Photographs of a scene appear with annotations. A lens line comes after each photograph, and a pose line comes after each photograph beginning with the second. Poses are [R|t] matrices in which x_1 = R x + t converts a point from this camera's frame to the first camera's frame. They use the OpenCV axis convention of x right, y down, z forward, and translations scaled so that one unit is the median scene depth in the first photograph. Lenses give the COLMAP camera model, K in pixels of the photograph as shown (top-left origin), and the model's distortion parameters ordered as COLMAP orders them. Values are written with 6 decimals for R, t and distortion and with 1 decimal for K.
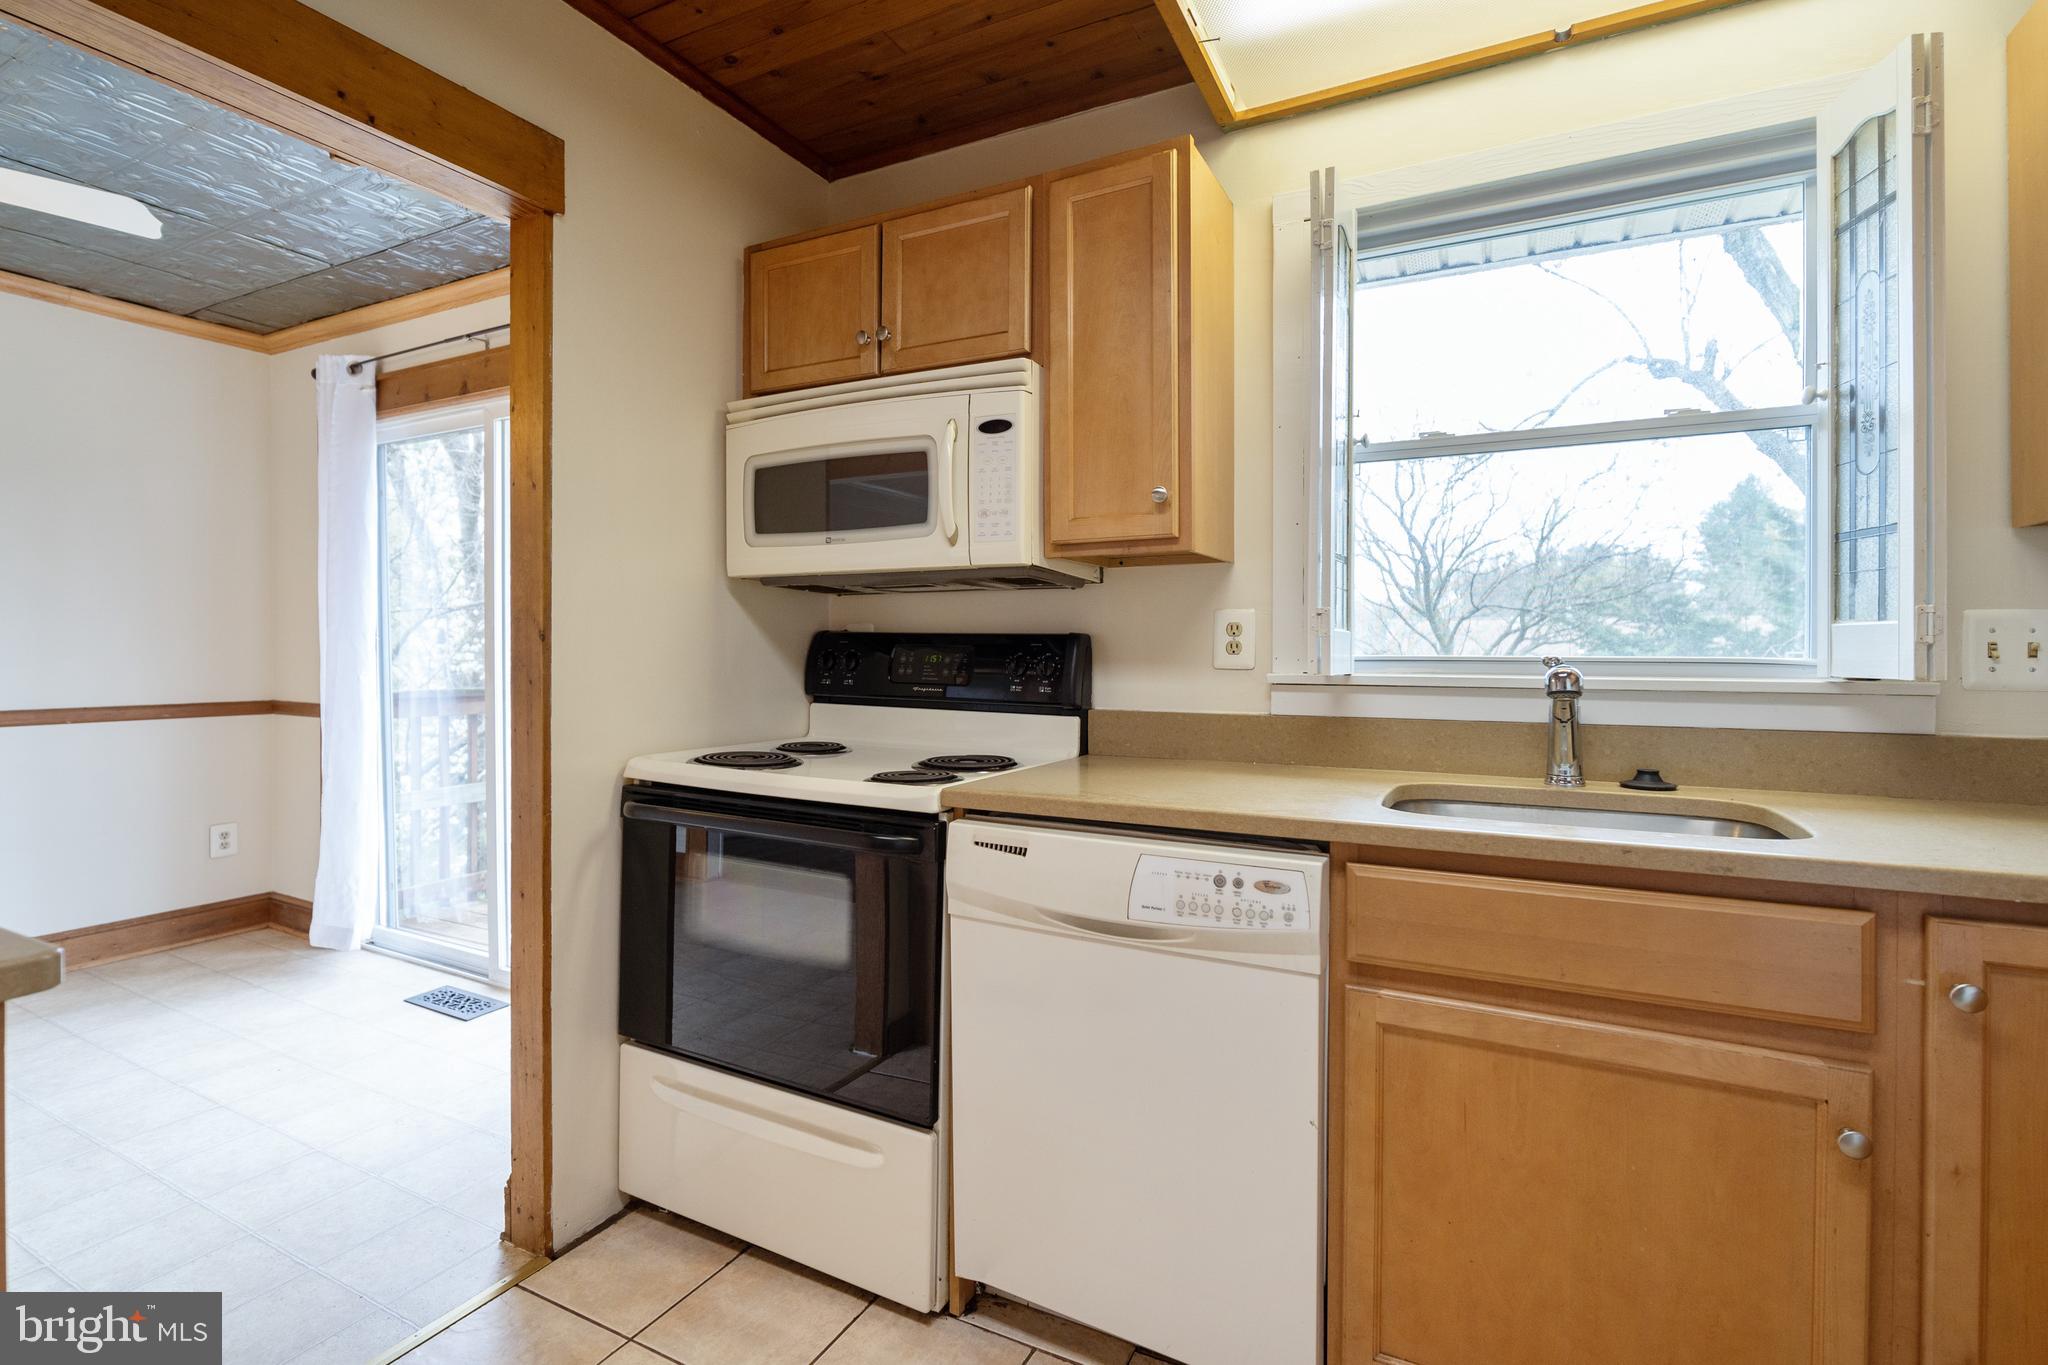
lens RADIAL K [[912.2, 0, 1025.6], [0, 912.2, 647.0], [0, 0, 1]] dist [-0.003495, -0.000274]
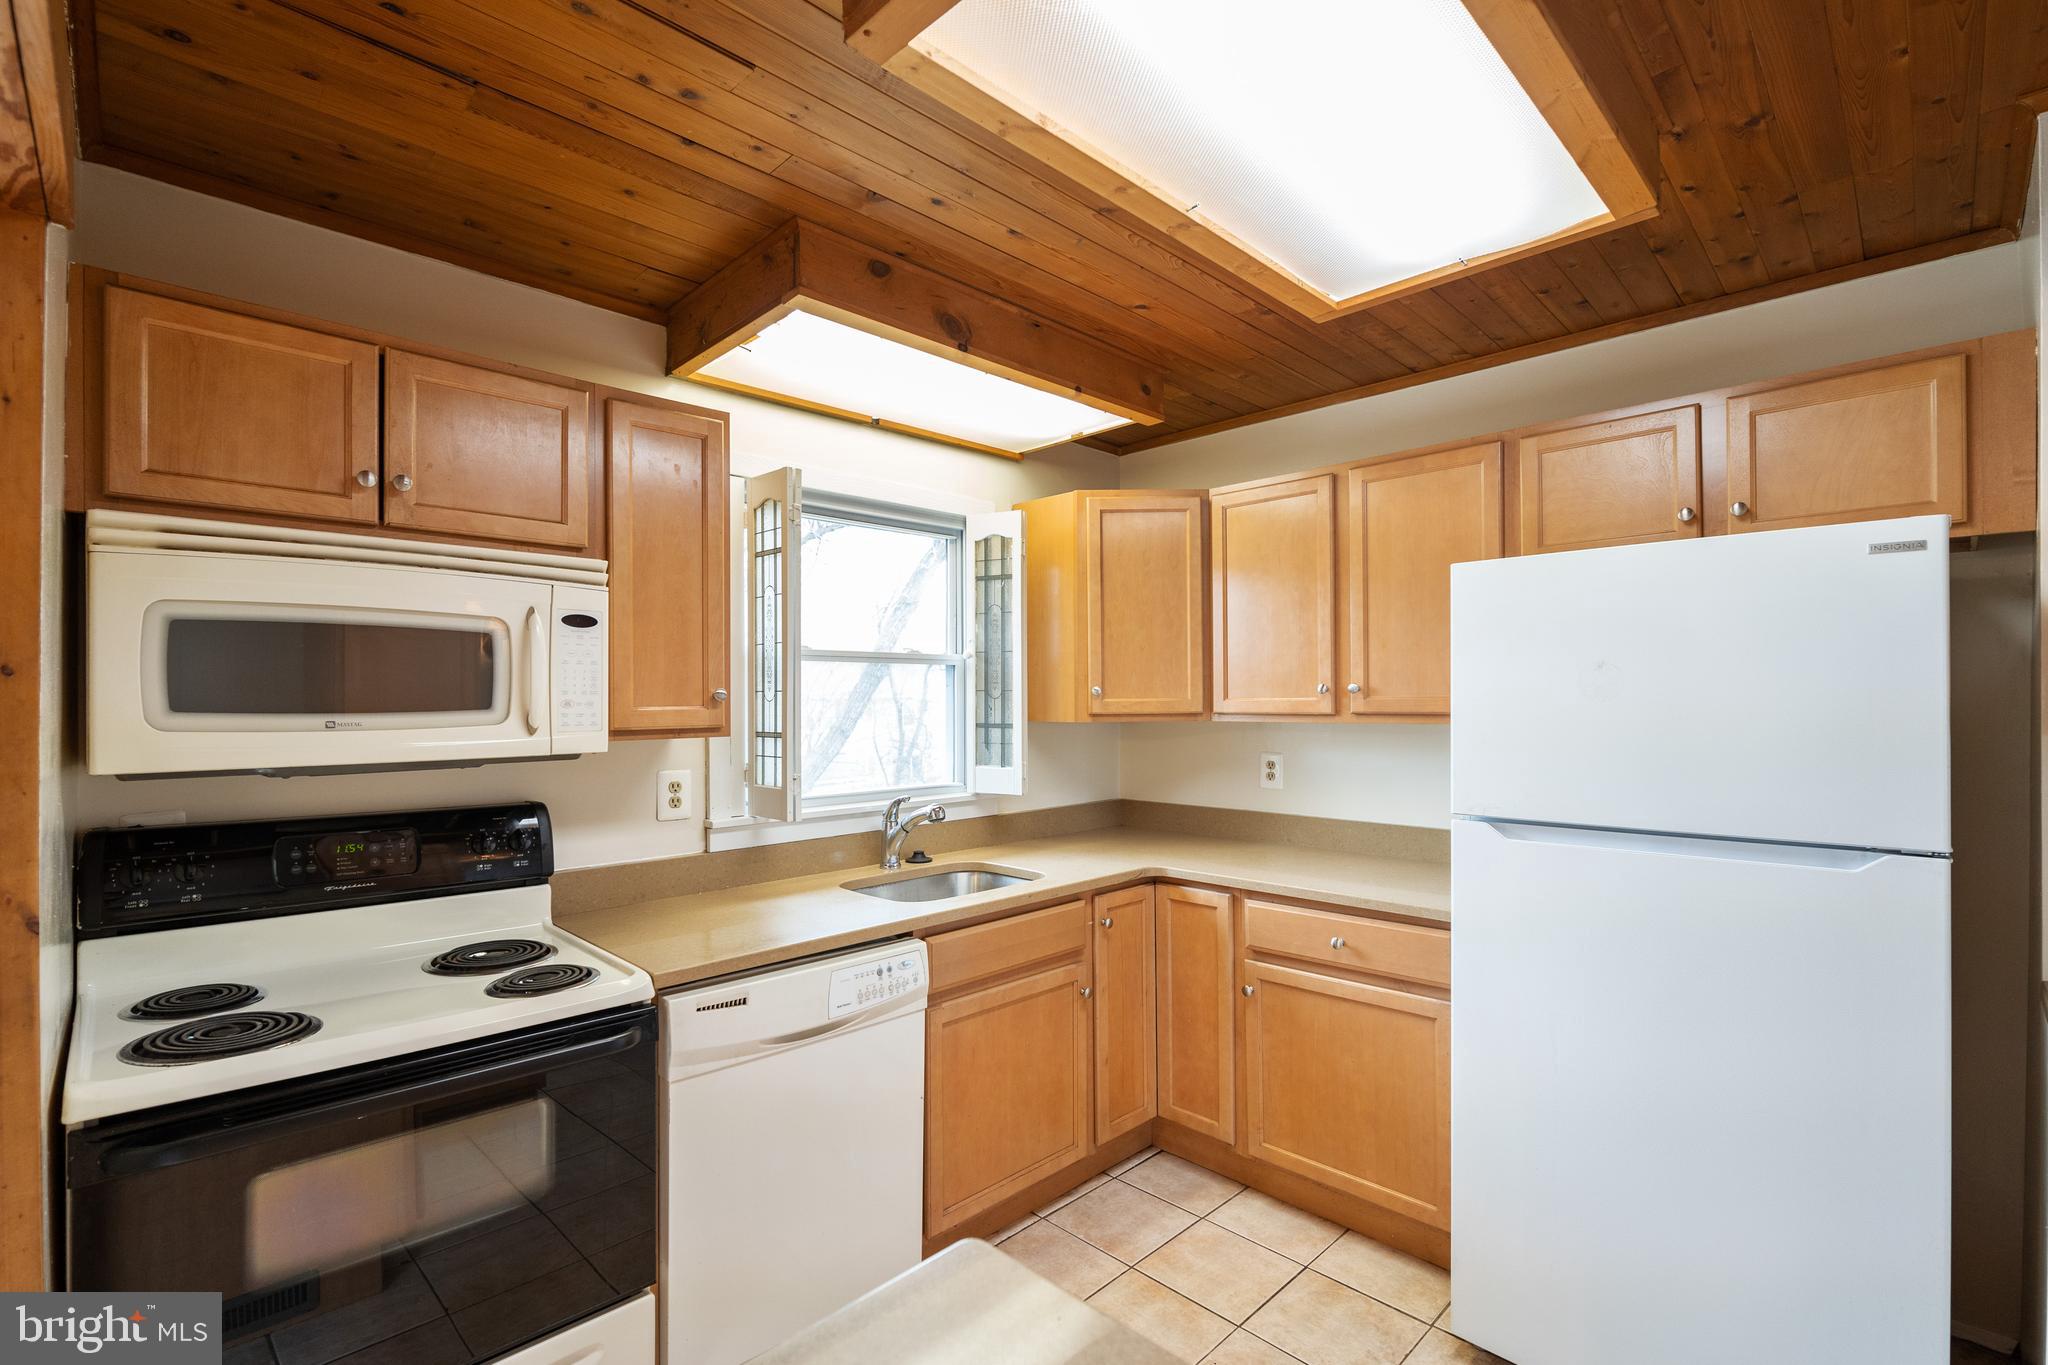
lens RADIAL K [[919.0, 0, 1024.0], [0, 919.0, 682.5], [0, 0, 1]] dist [-0.015706, -0.000144]
pose [[0.321530, 0.009314, 0.946854, -0.951652], [0.003406, 0.999934, -0.010992, -0.175272], [-0.946893, 0.006759, 0.321477, 0.203891]]
